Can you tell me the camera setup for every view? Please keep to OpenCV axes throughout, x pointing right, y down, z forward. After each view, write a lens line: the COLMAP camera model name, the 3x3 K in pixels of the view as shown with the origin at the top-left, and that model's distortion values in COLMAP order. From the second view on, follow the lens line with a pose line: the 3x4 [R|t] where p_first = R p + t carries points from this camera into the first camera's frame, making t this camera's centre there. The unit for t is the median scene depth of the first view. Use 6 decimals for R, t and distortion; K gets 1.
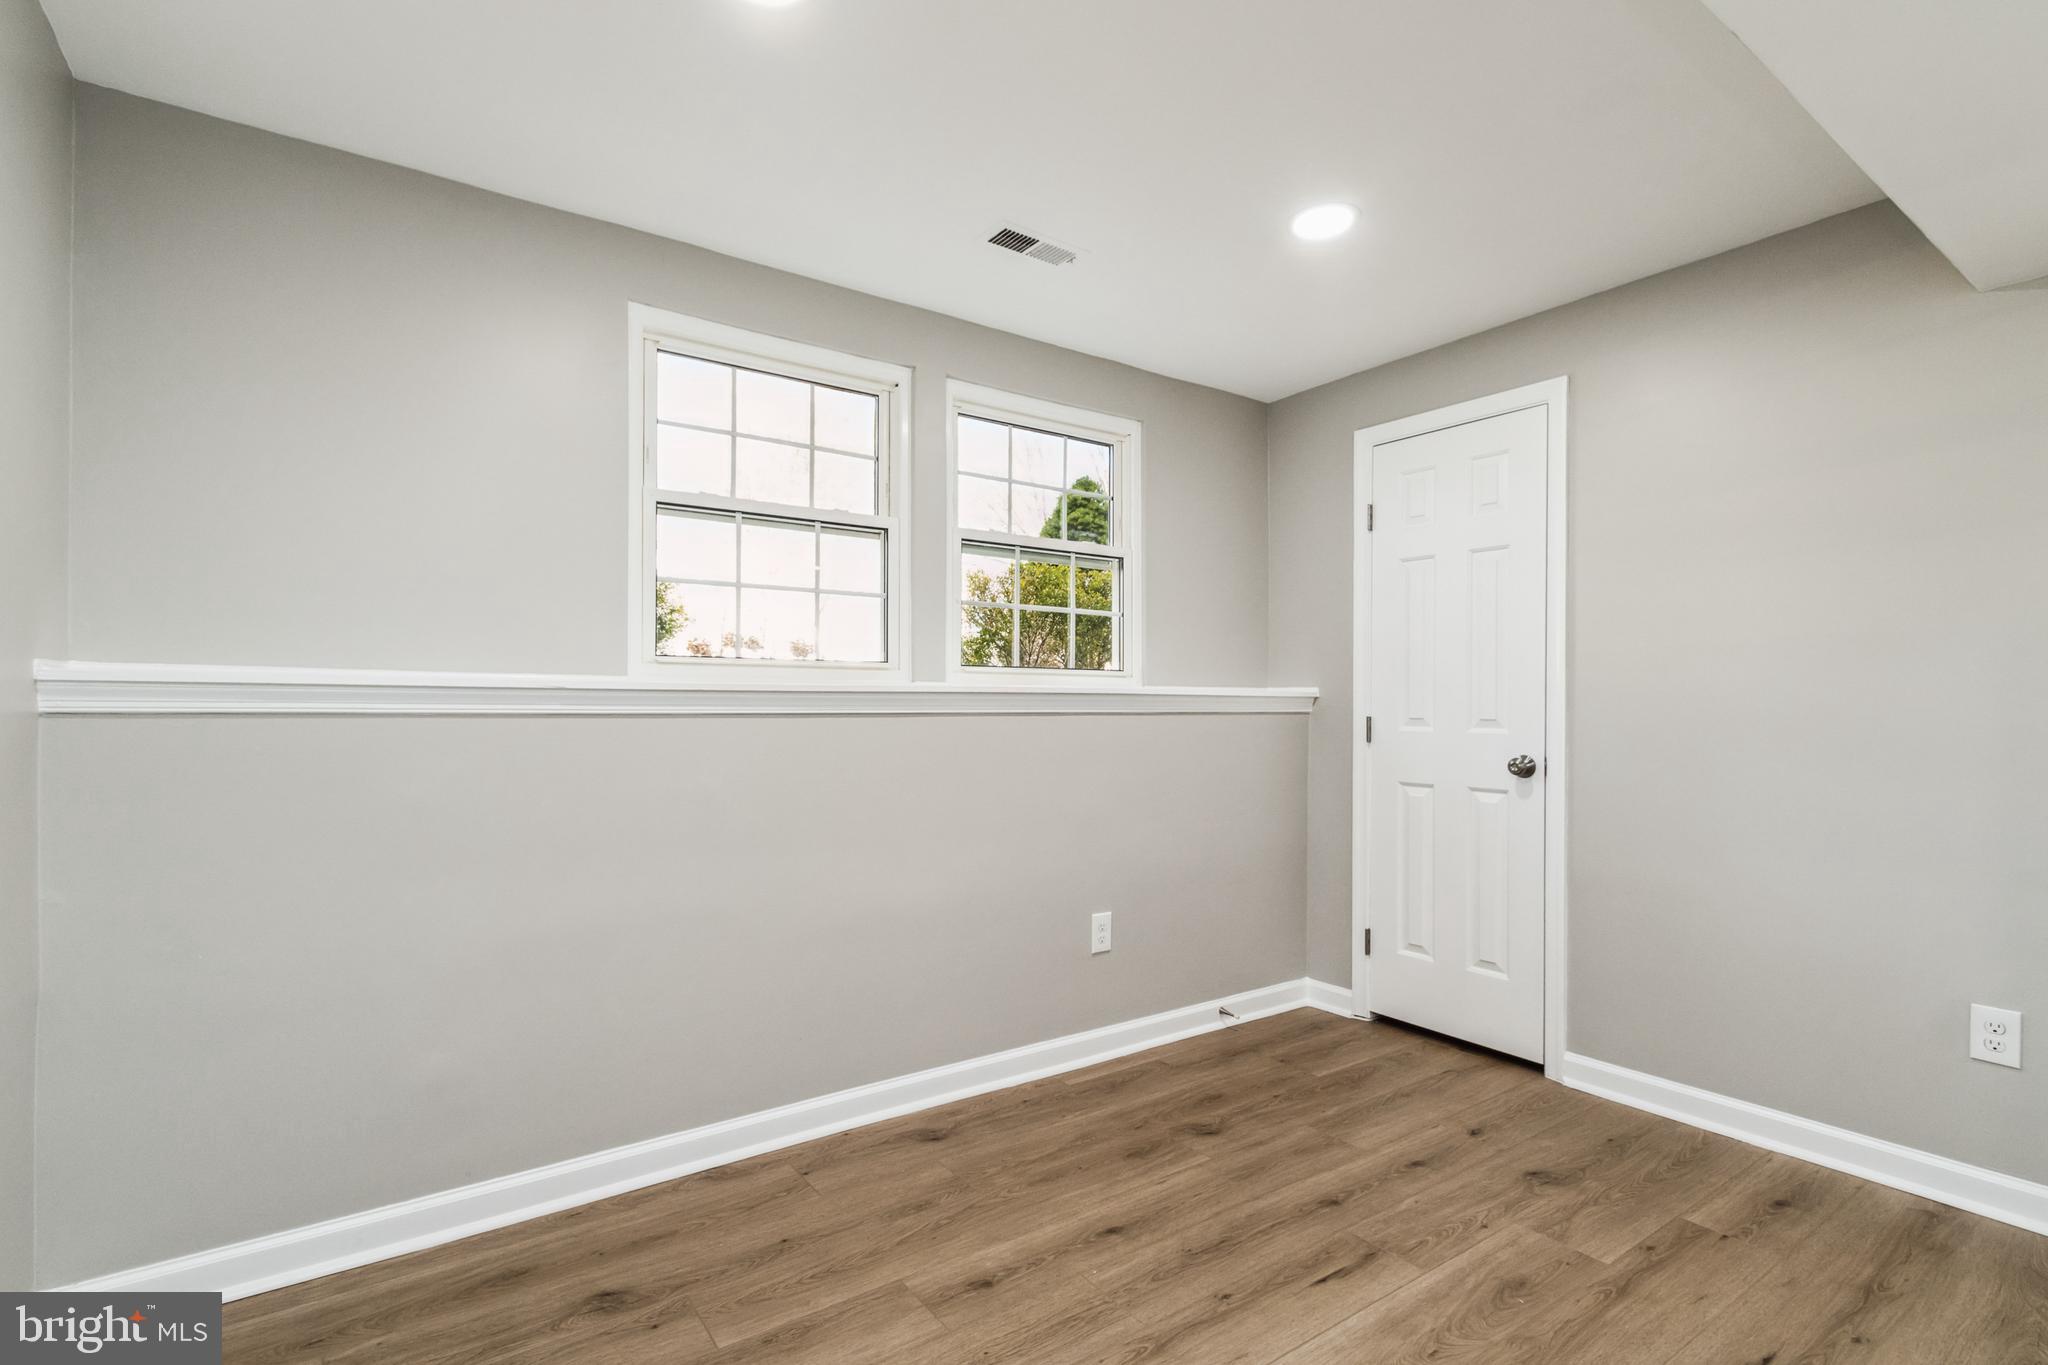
lens RADIAL K [[951.4, 0, 1019.4], [0, 951.4, 696.1], [0, 0, 1]] dist [0.008641, -0.000956]
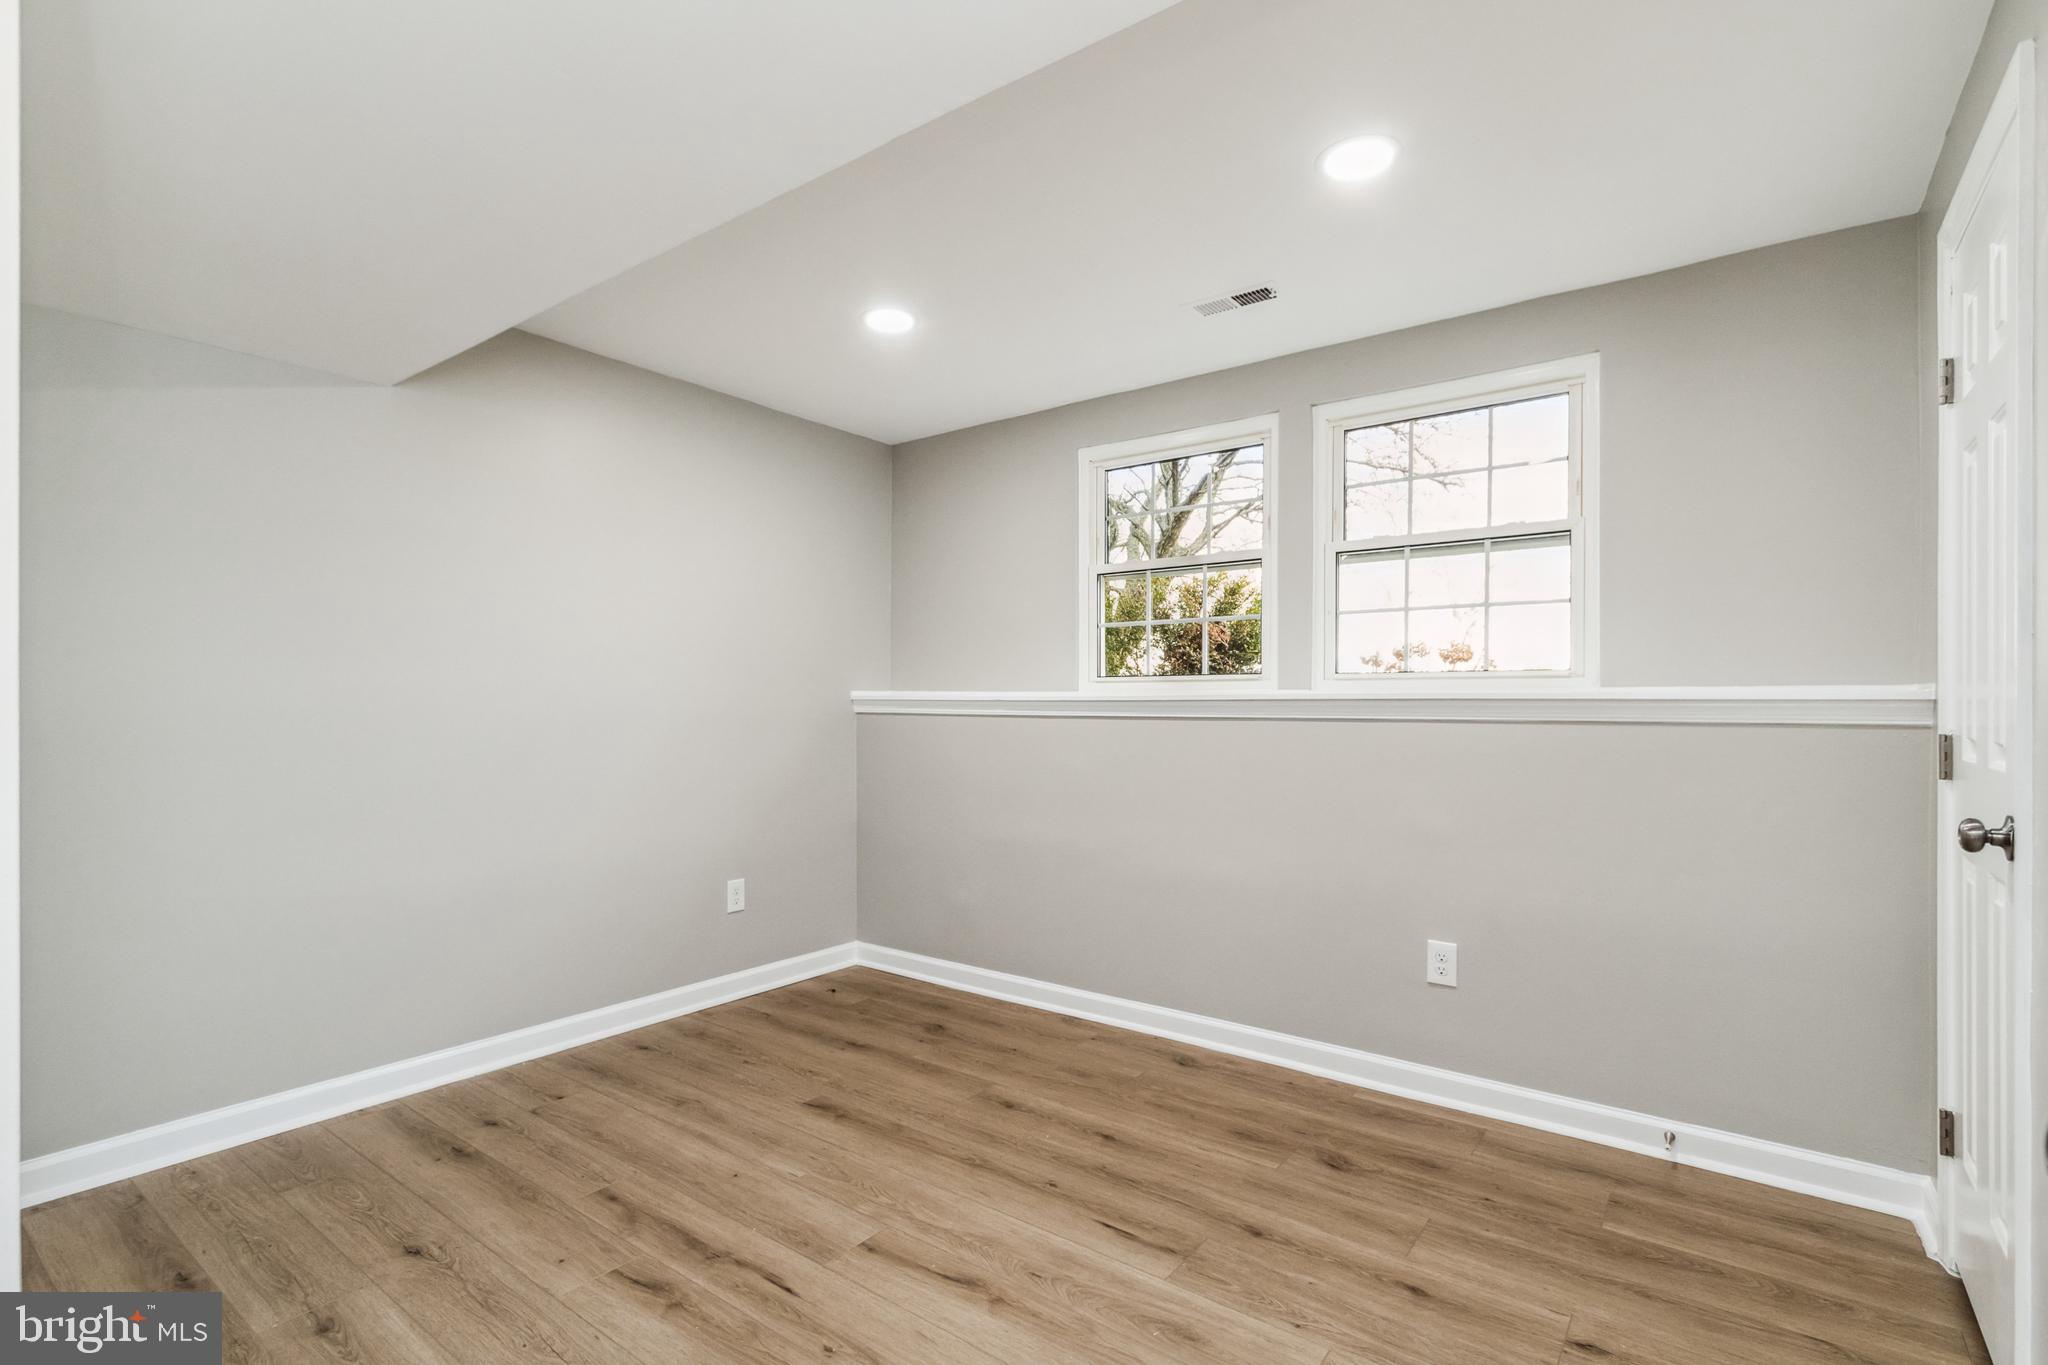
lens RADIAL K [[951.4, 0, 1019.2], [0, 951.4, 692.8], [0, 0, 1]] dist [0.008641, -0.000956]
pose [[0.312905, -0.017026, -0.949632, 1.061884], [0.003302, 0.999853, -0.016839, 0.008255], [0.949779, 0.002134, 0.312915, 0.435963]]
